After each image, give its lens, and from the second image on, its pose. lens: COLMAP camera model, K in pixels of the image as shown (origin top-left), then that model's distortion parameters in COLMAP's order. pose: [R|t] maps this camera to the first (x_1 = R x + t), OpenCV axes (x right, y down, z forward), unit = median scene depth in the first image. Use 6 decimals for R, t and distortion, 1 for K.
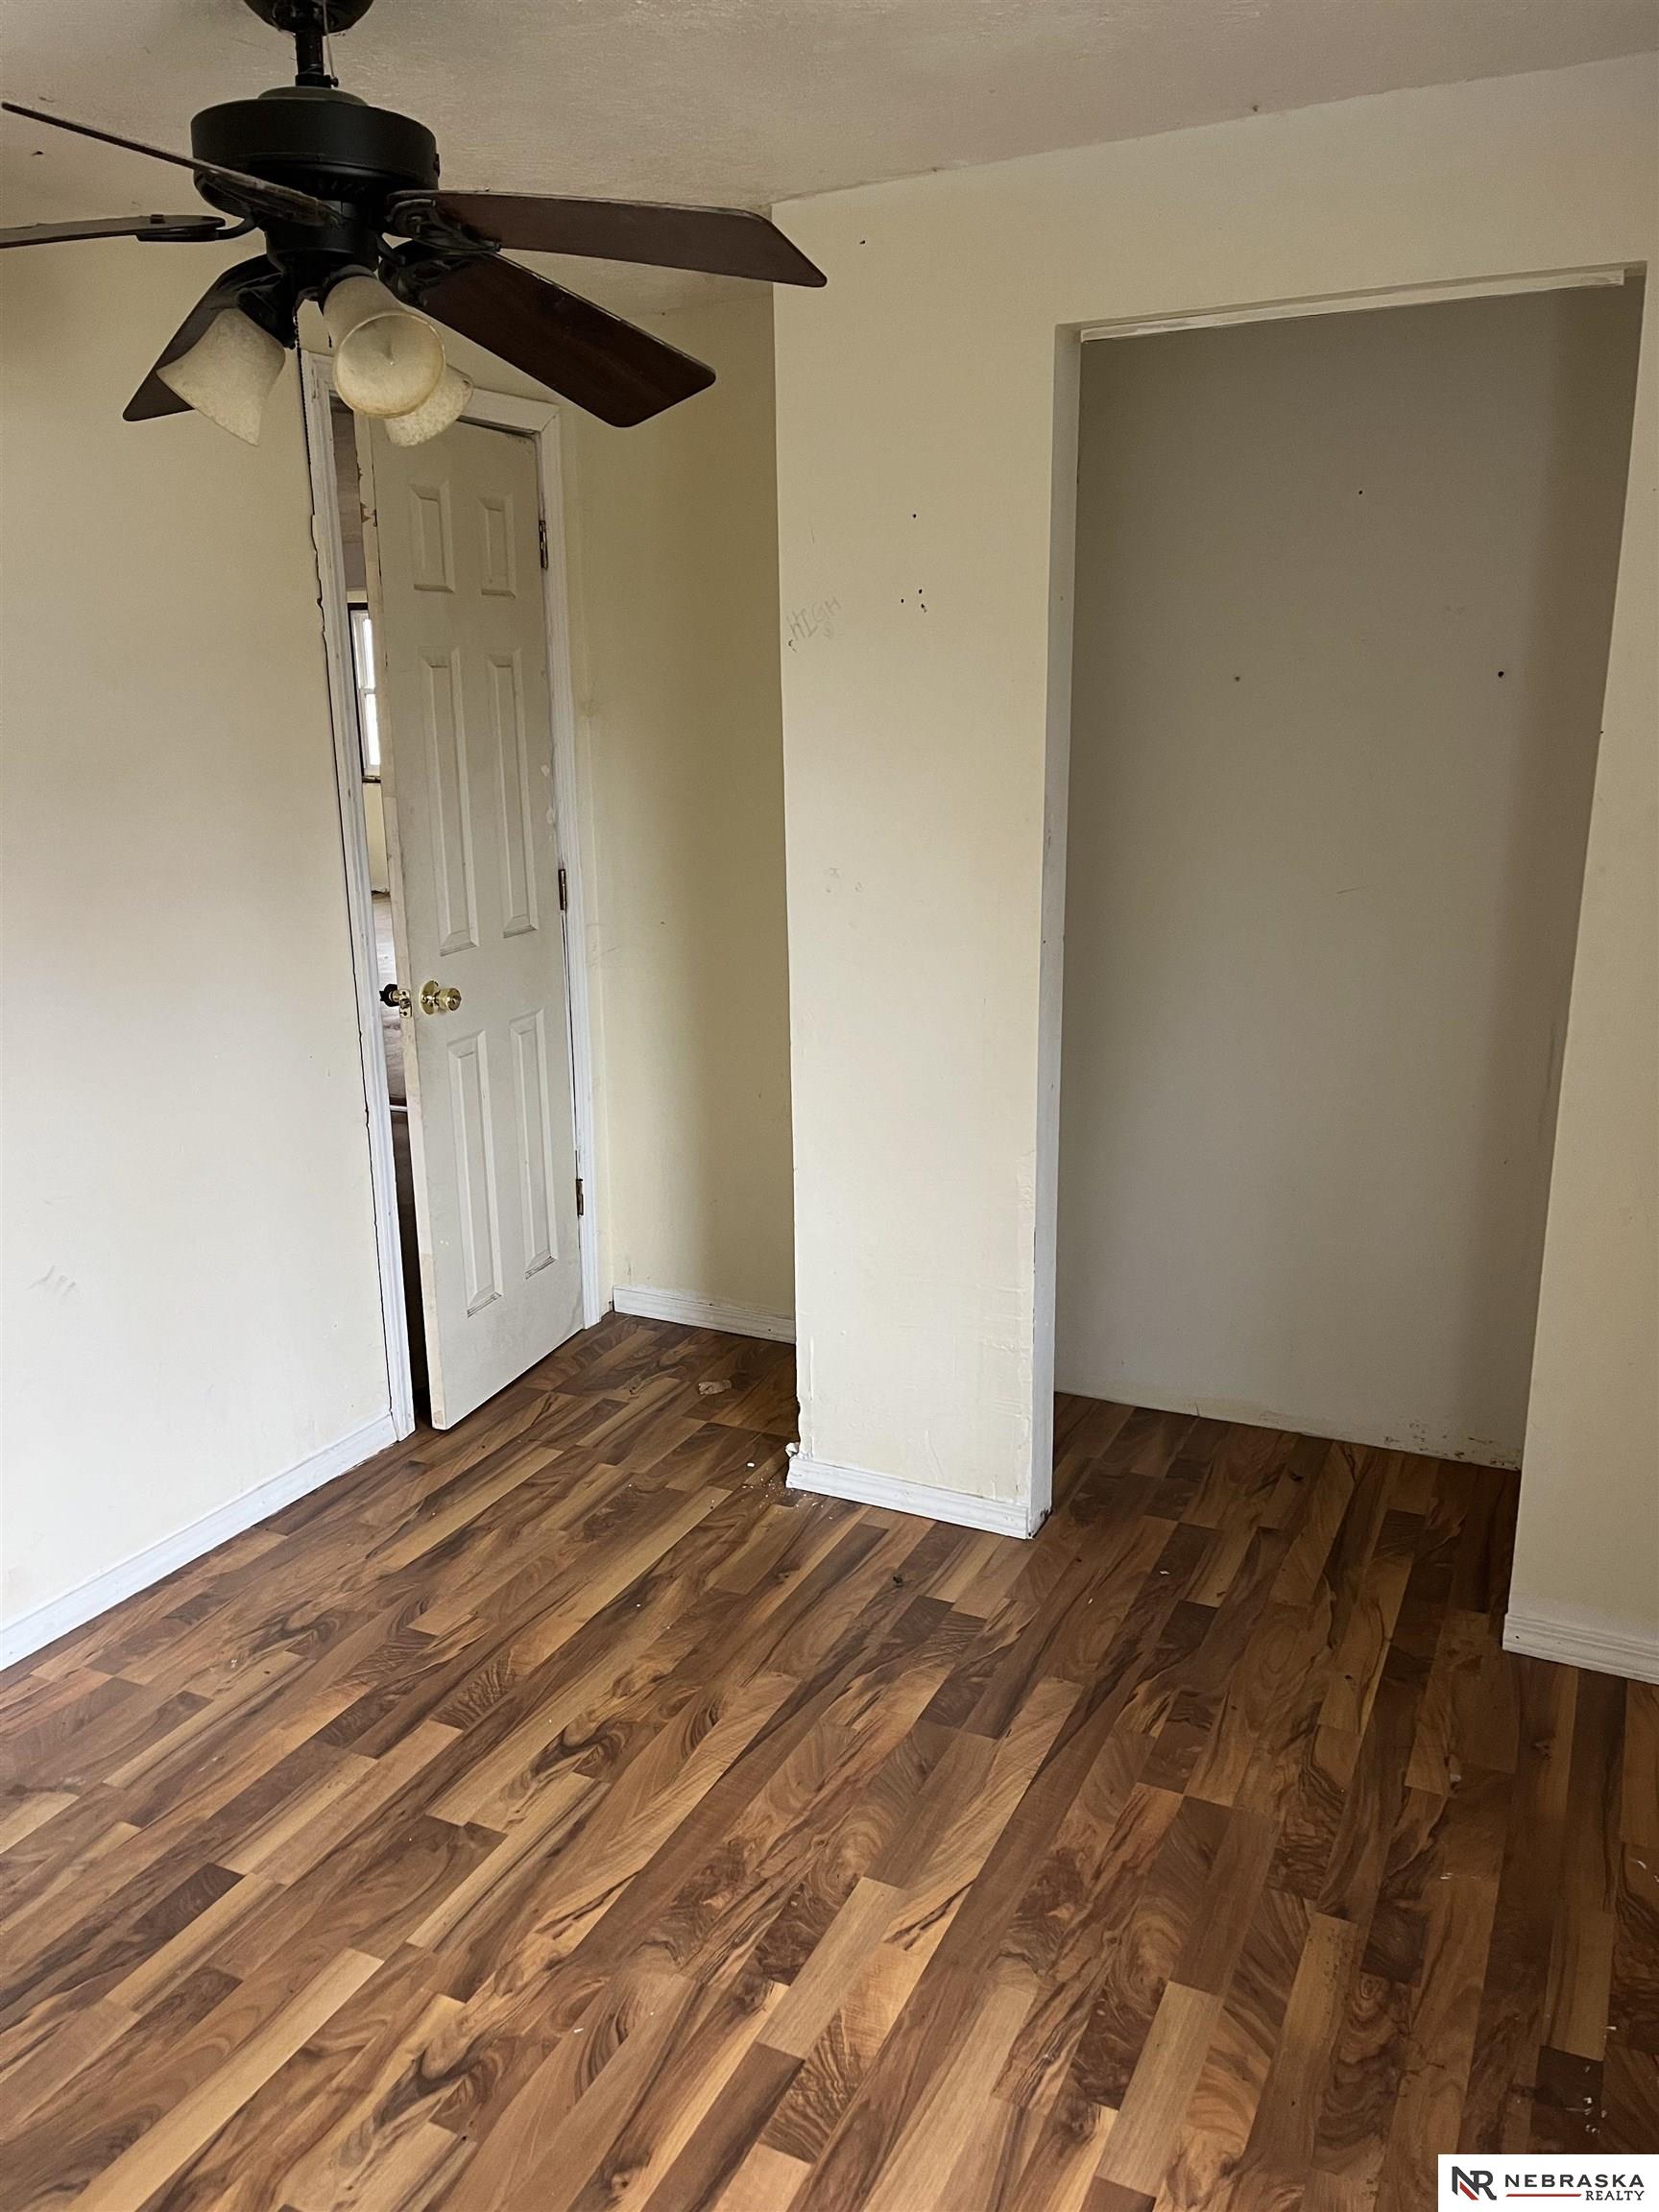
lens RADIAL K [[1672.4, 0, 834.1], [0, 1672.4, 1110.5], [0, 0, 1]] dist [0.066564, -0.078271]
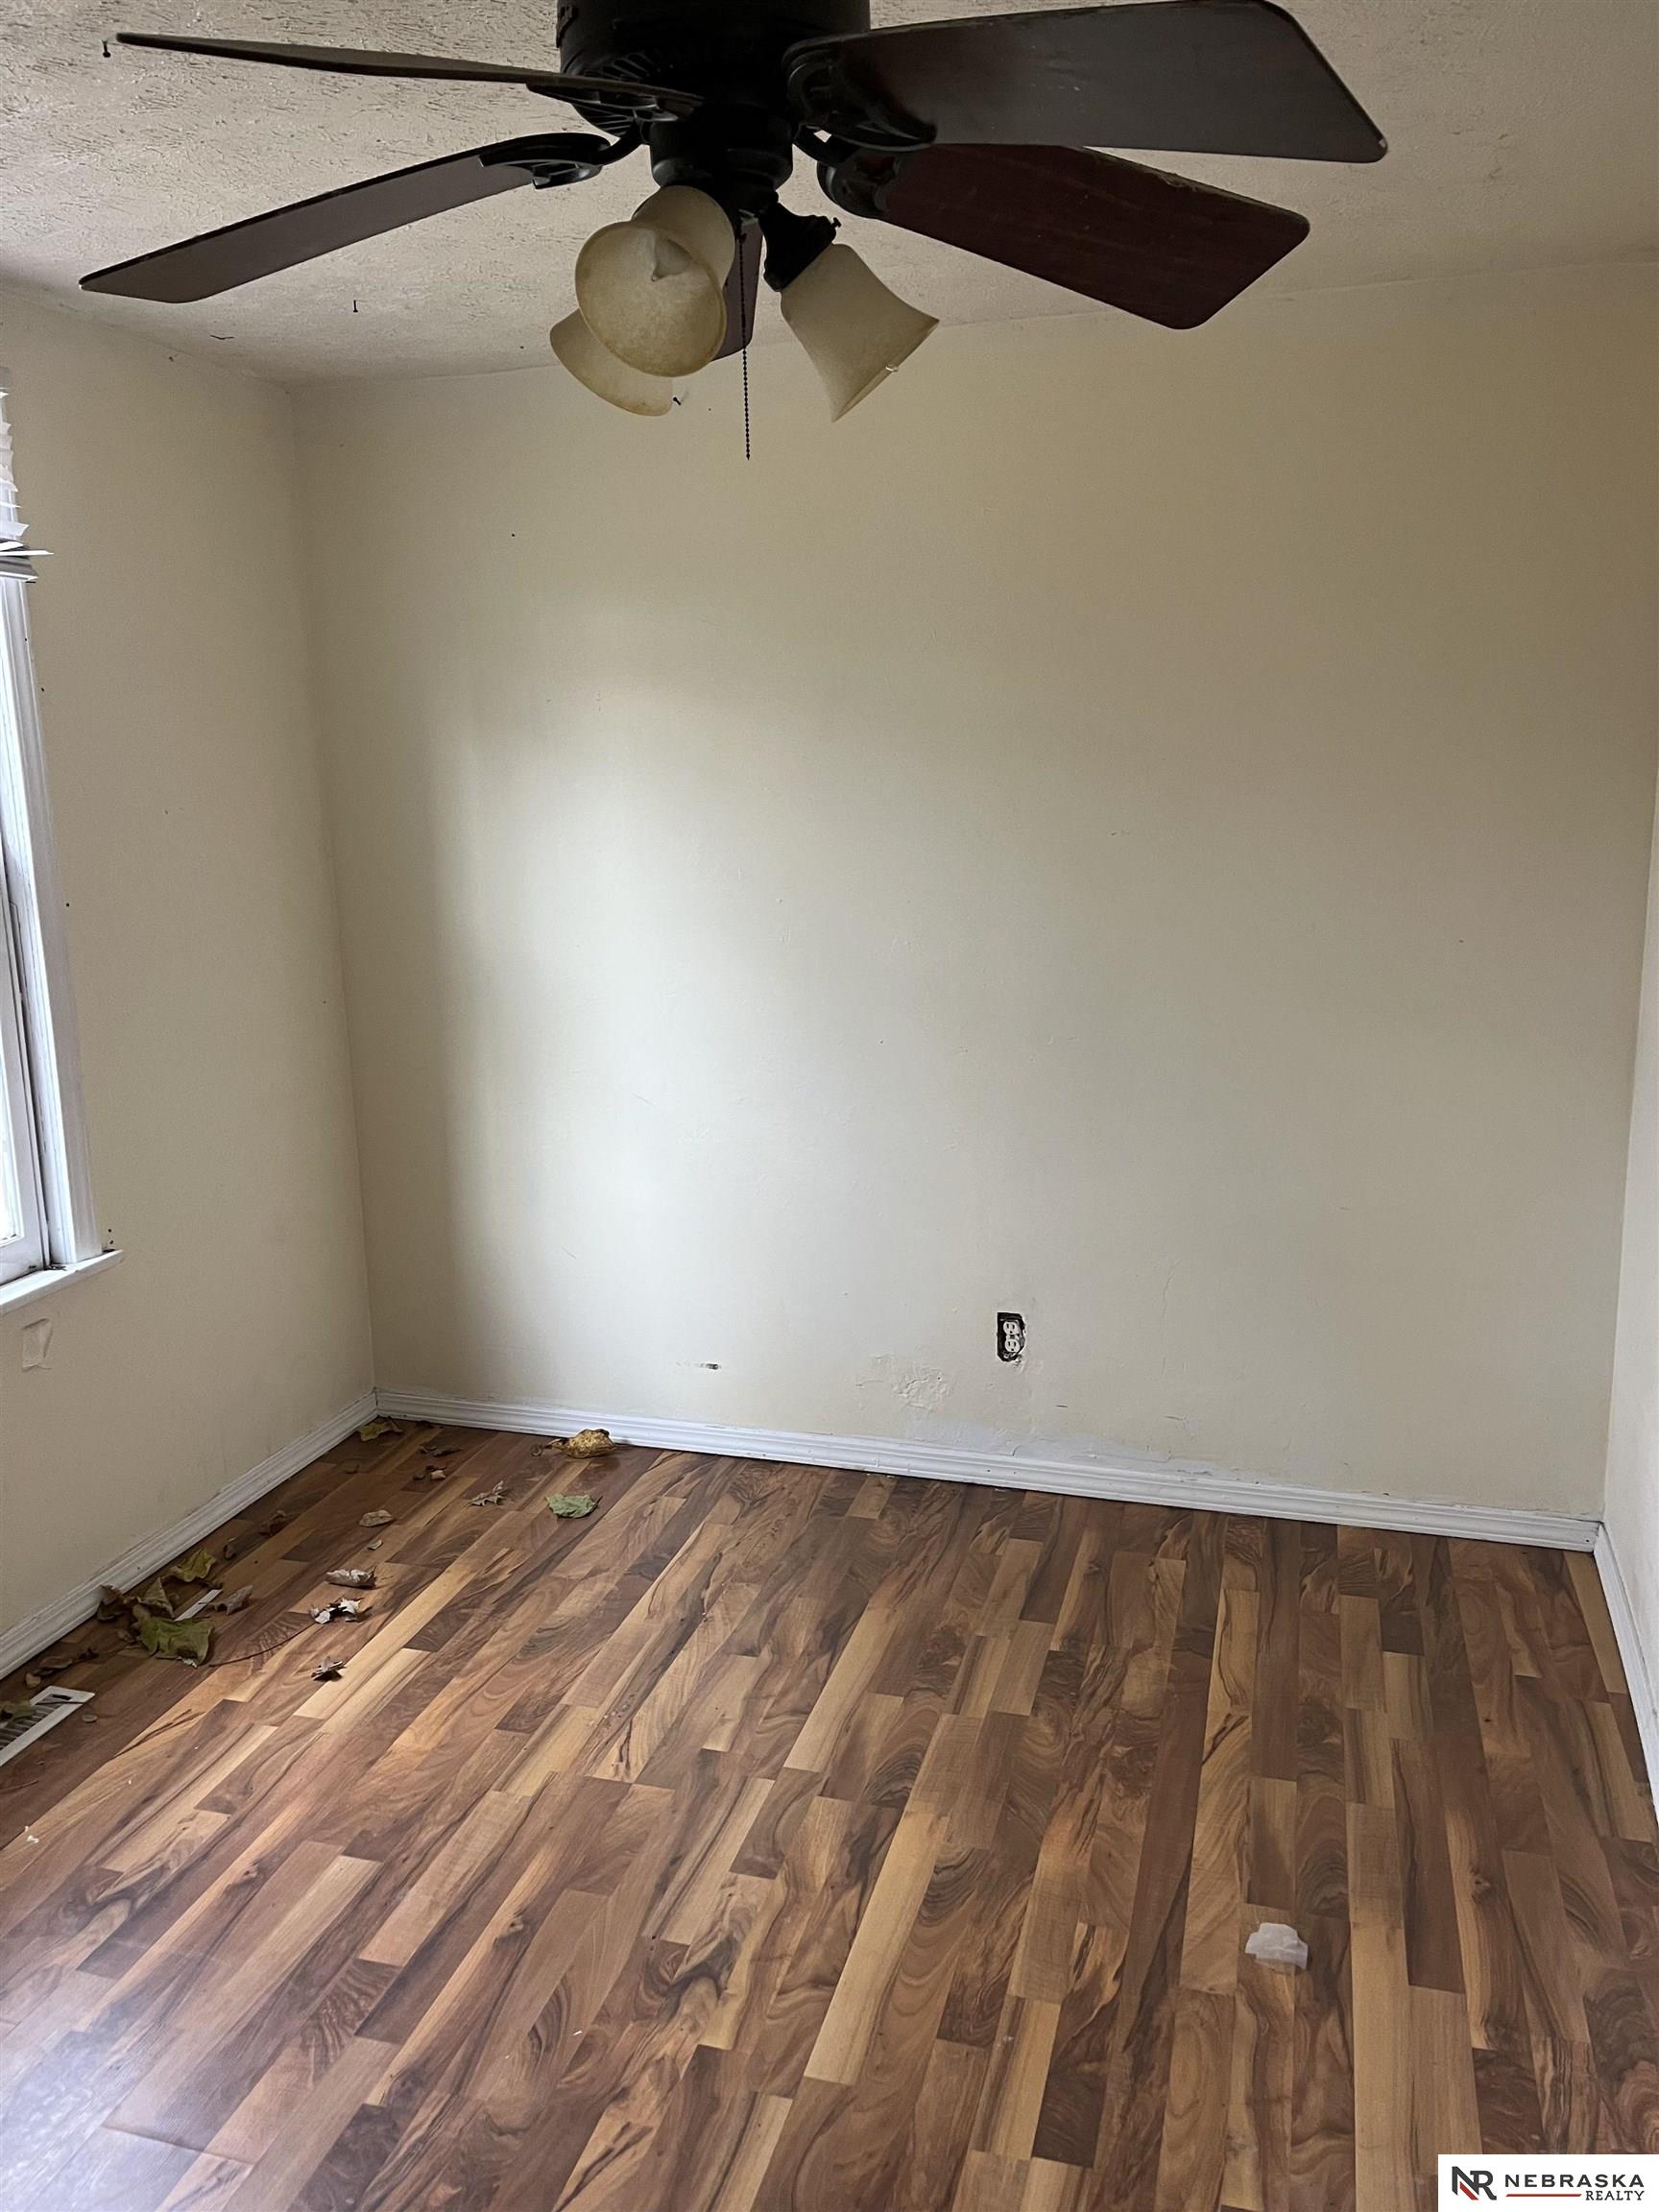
lens RADIAL K [[1672.4, 0, 838.4], [0, 1672.4, 1106.2], [0, 0, 1]] dist [0.066564, -0.078271]
pose [[-0.982898, 0.081808, -0.164982, -0.180382], [-0.001599, 0.892081, 0.451872, -0.424766], [0.184144, 0.444408, -0.876694, 1.662970]]
